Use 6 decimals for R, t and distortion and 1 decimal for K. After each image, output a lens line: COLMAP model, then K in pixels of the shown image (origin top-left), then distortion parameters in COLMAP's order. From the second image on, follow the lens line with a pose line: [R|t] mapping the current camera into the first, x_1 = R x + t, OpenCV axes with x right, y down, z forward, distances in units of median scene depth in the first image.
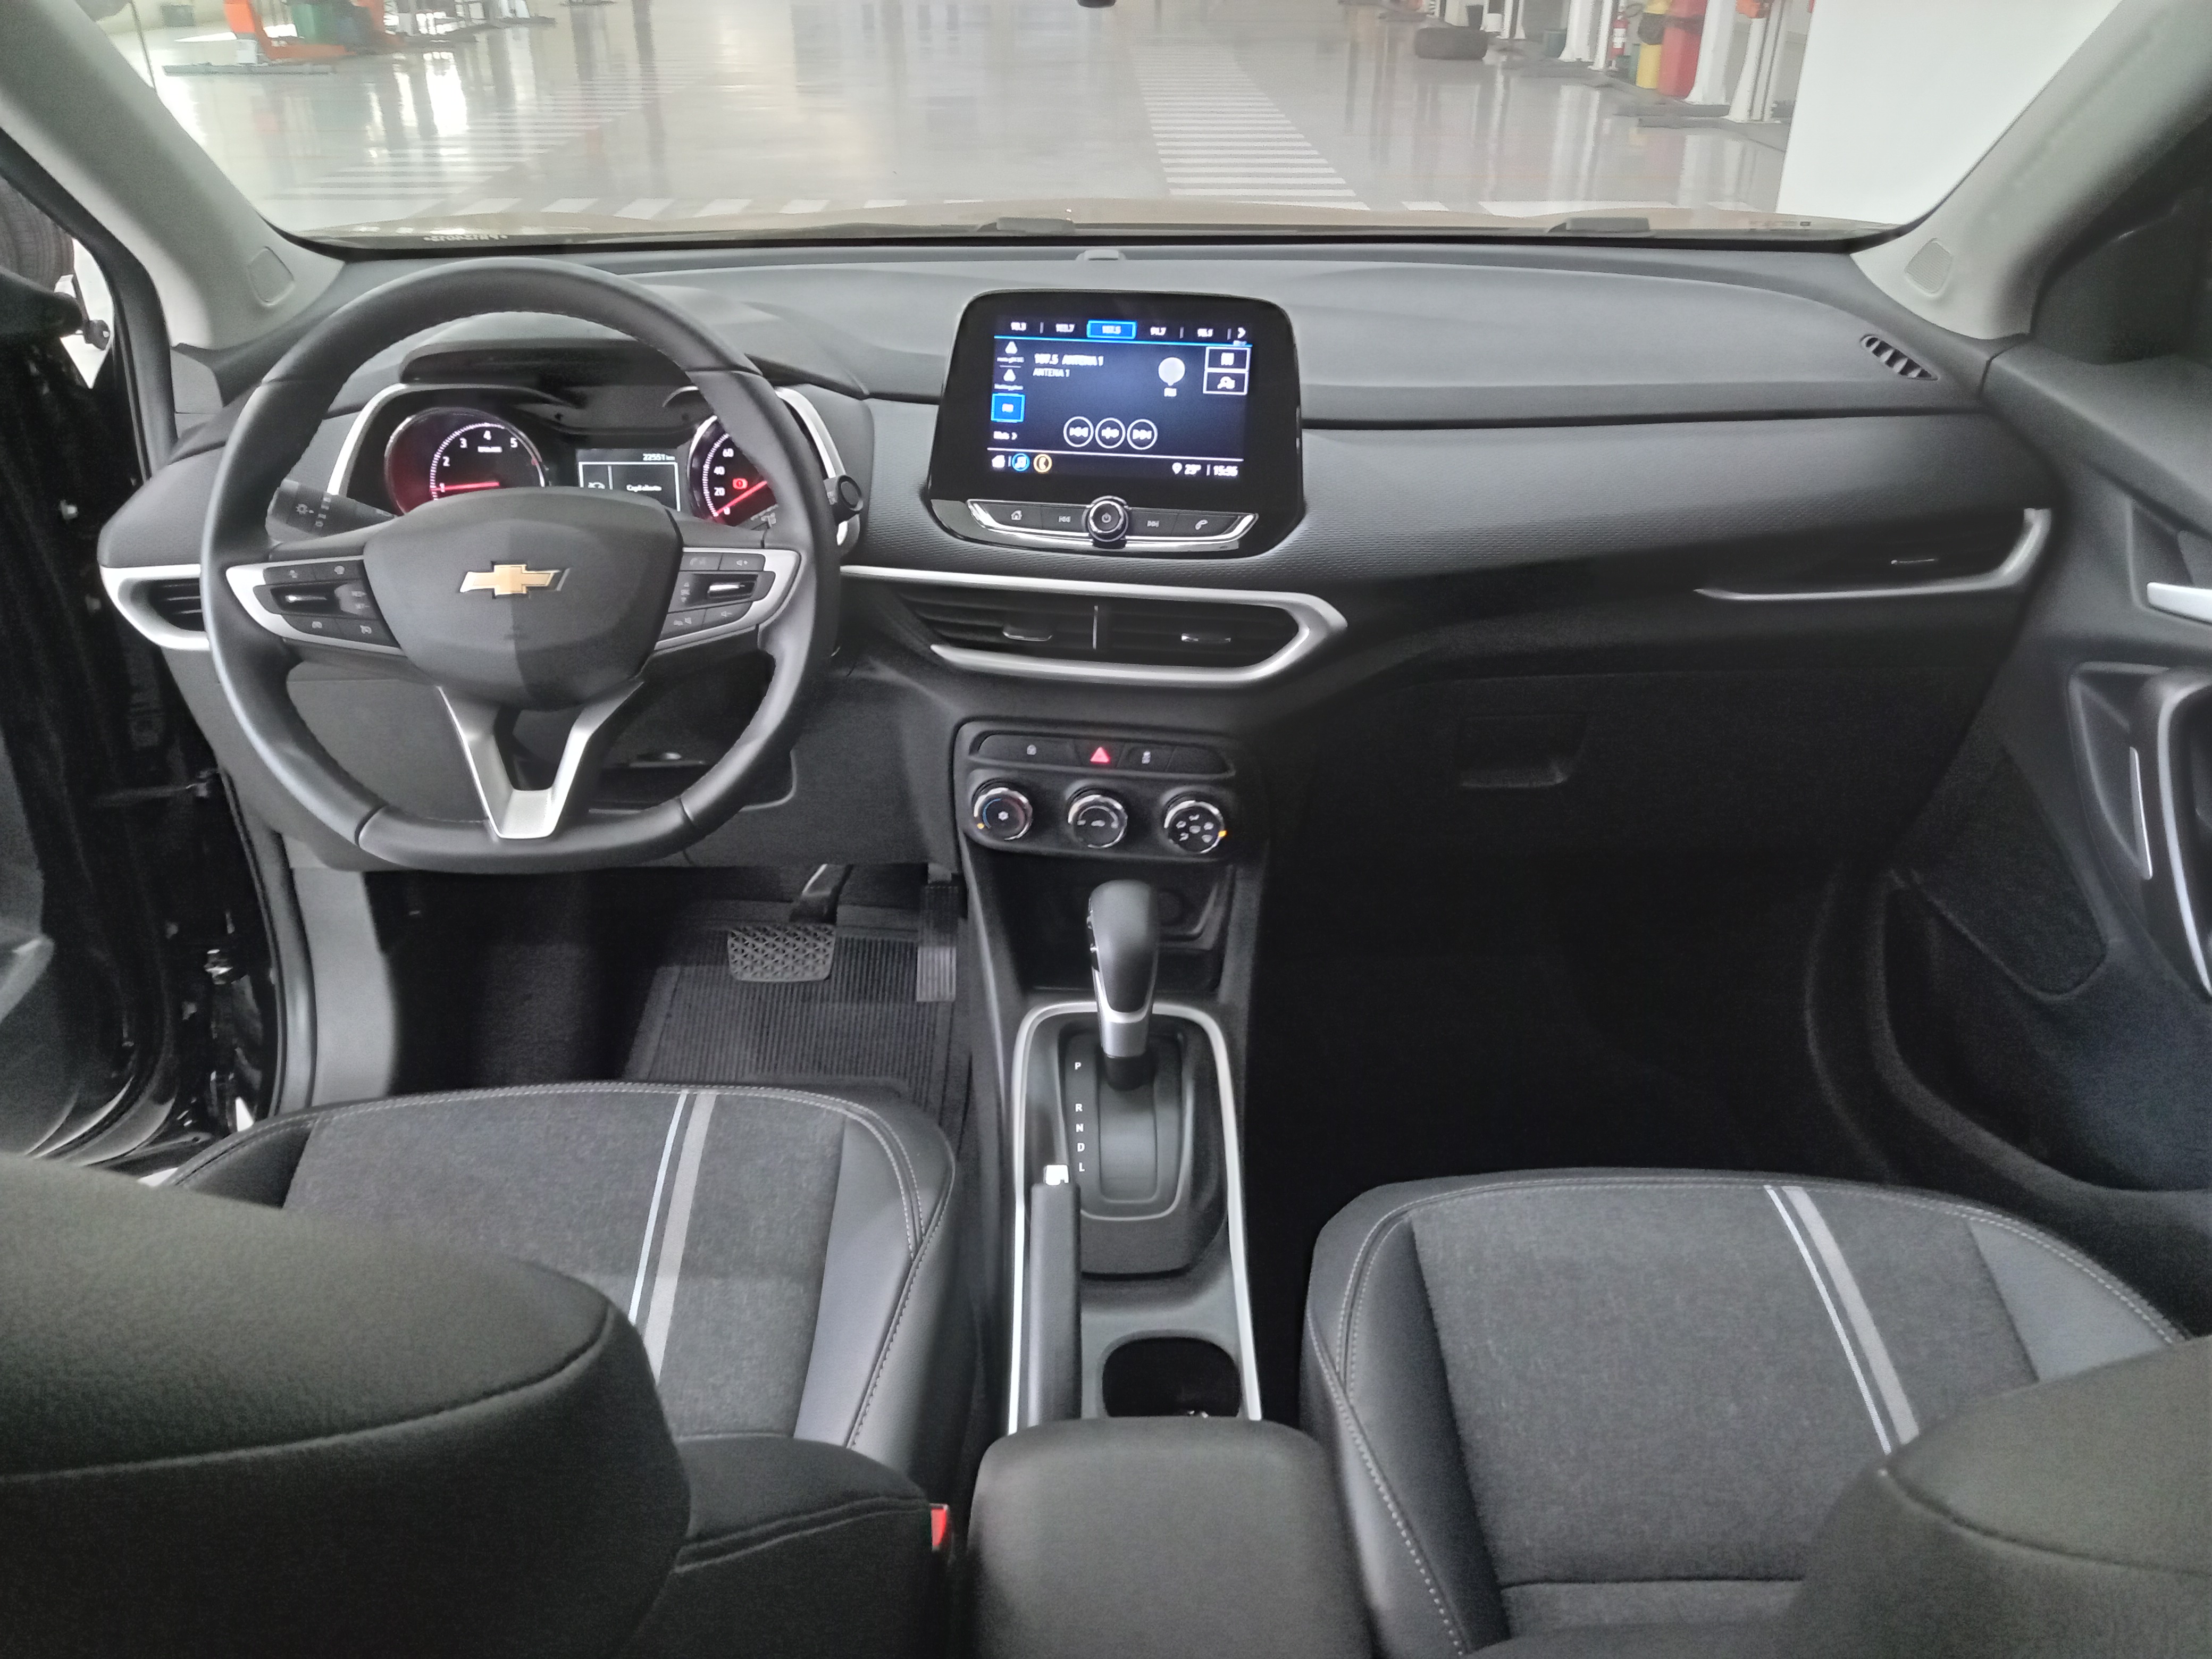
lens RADIAL K [[1601.0, 0, 1106.0], [0, 1601.0, 829.5], [0, 0, 1]] dist [0.038061, 0.000714]
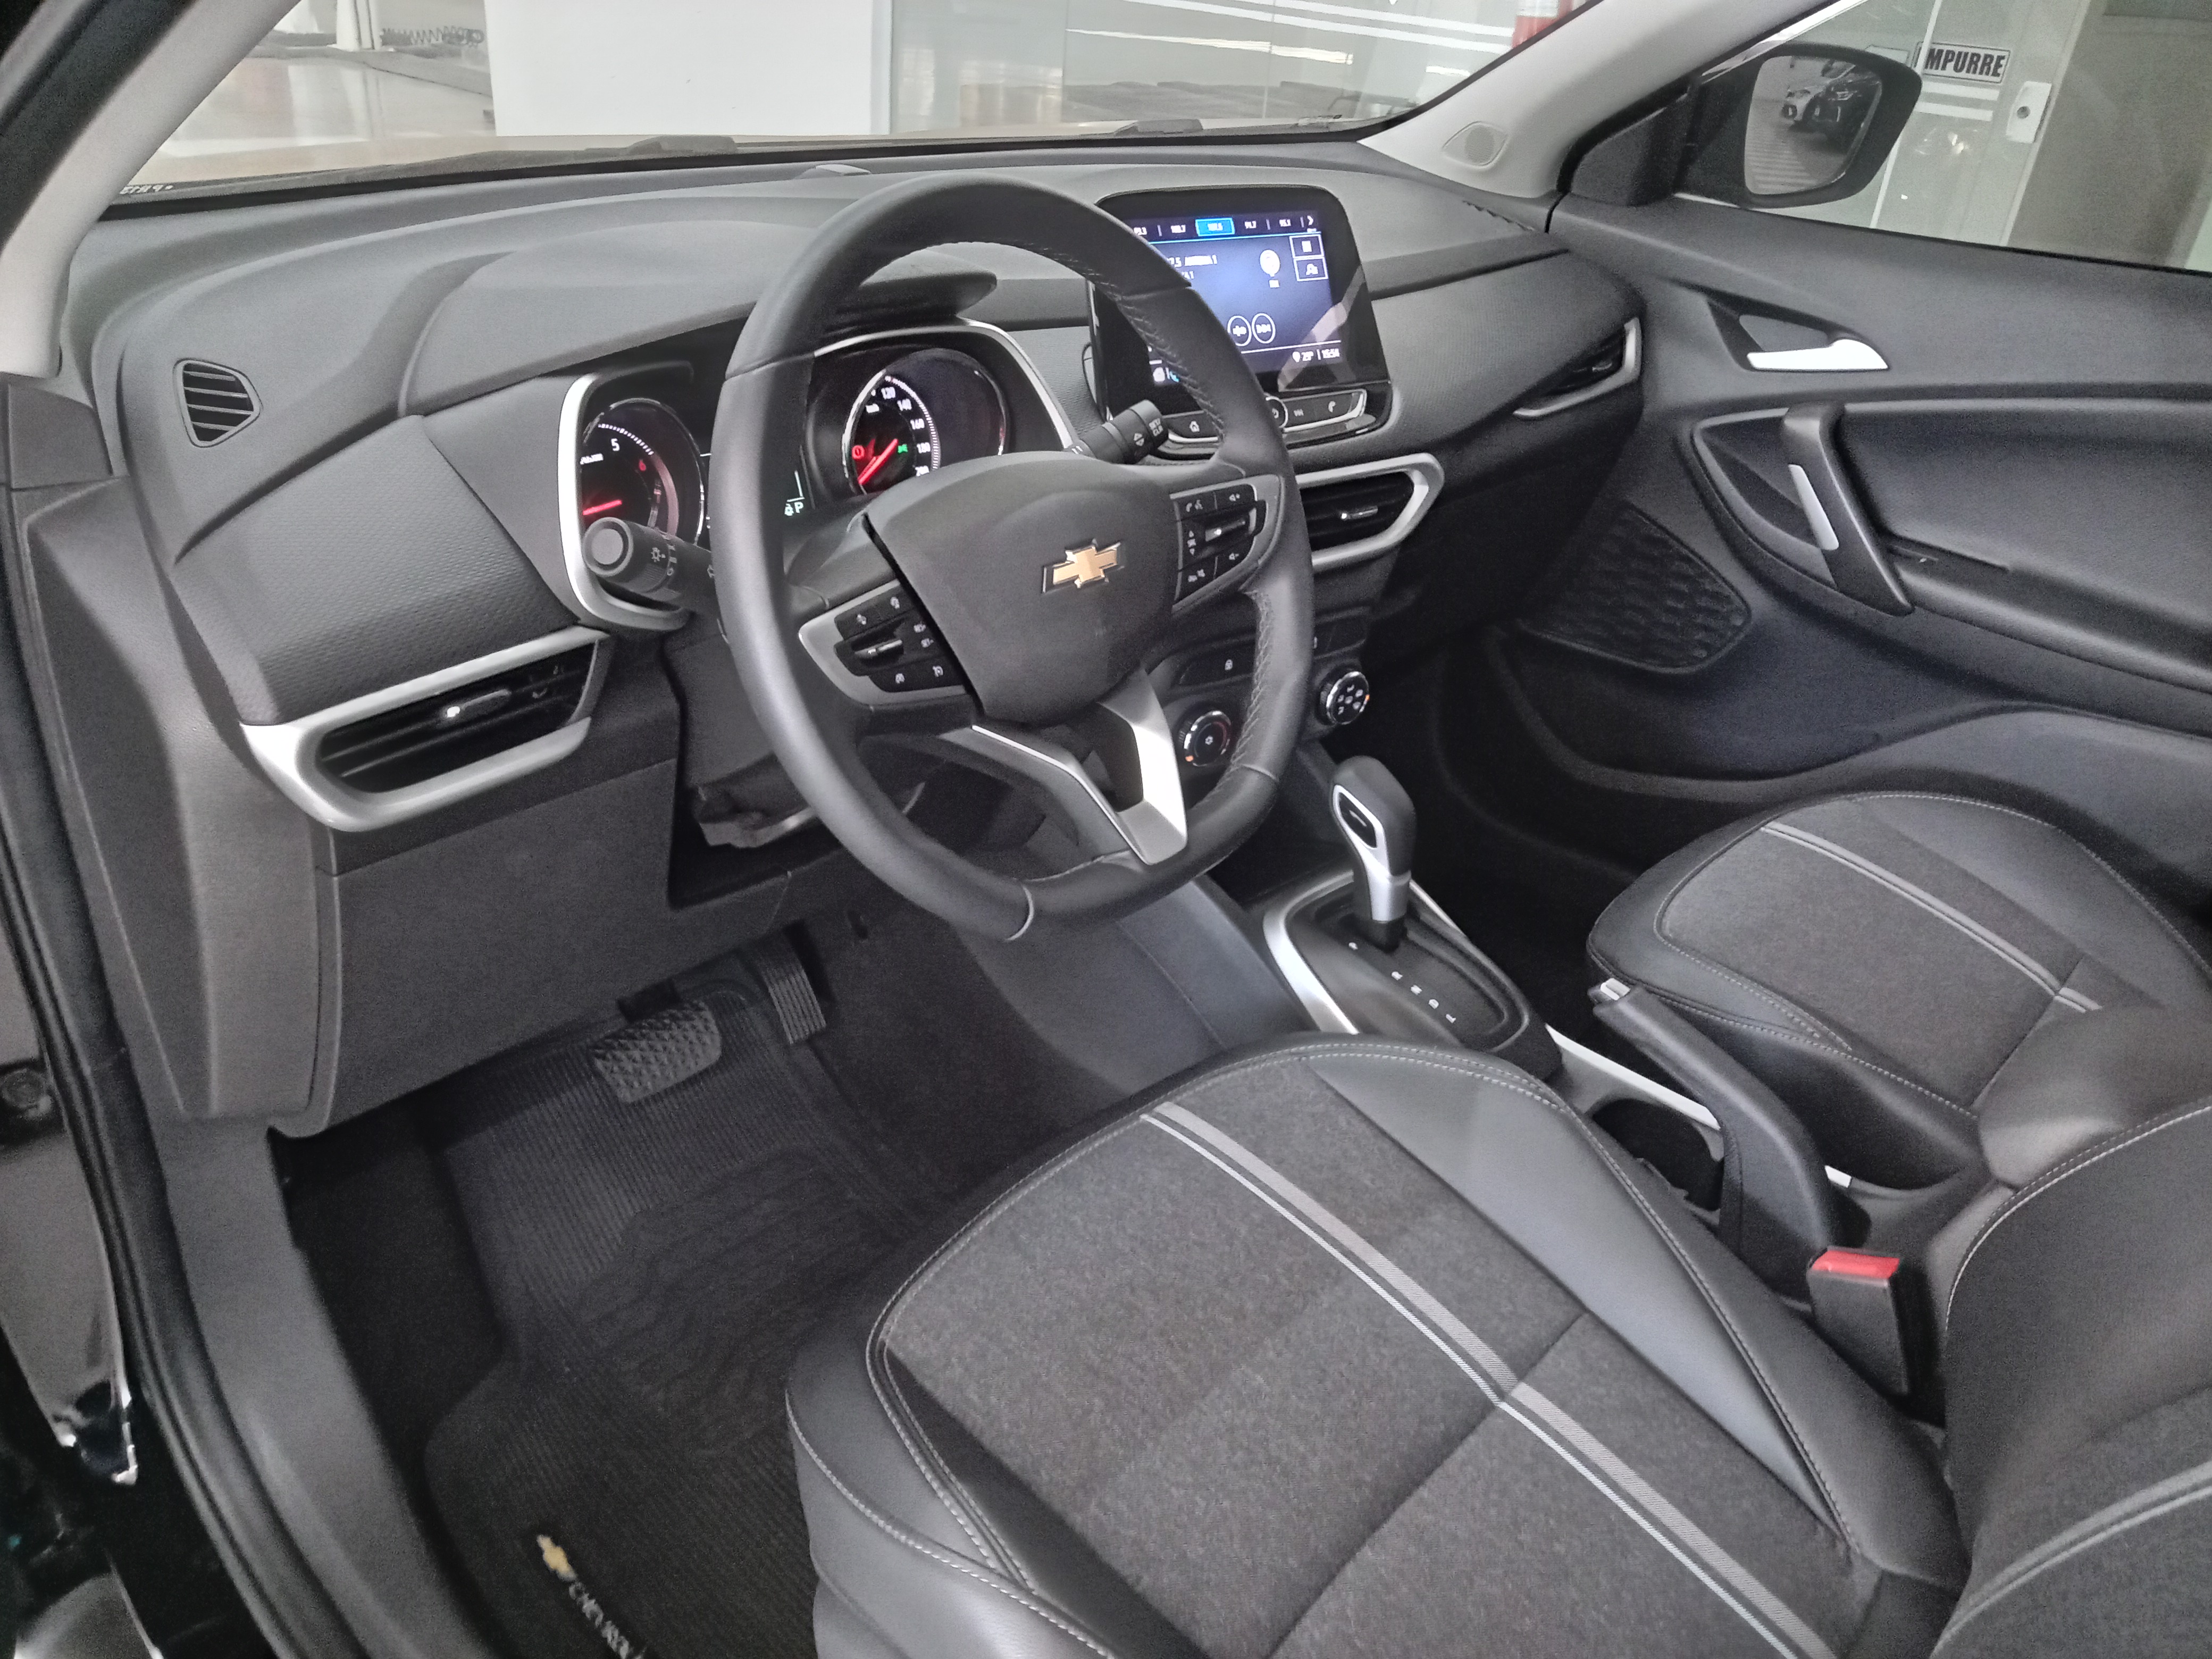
lens RADIAL K [[1653.2, 0, 1106.0], [0, 1653.2, 829.5], [0, 0, 1]] dist [-0.007853, -0.003177]
pose [[0.704708, -0.305869, 0.640180, -0.809291], [0.286806, 0.948102, 0.137275, -0.118848], [-0.648944, 0.086869, 0.755860, 0.309242]]
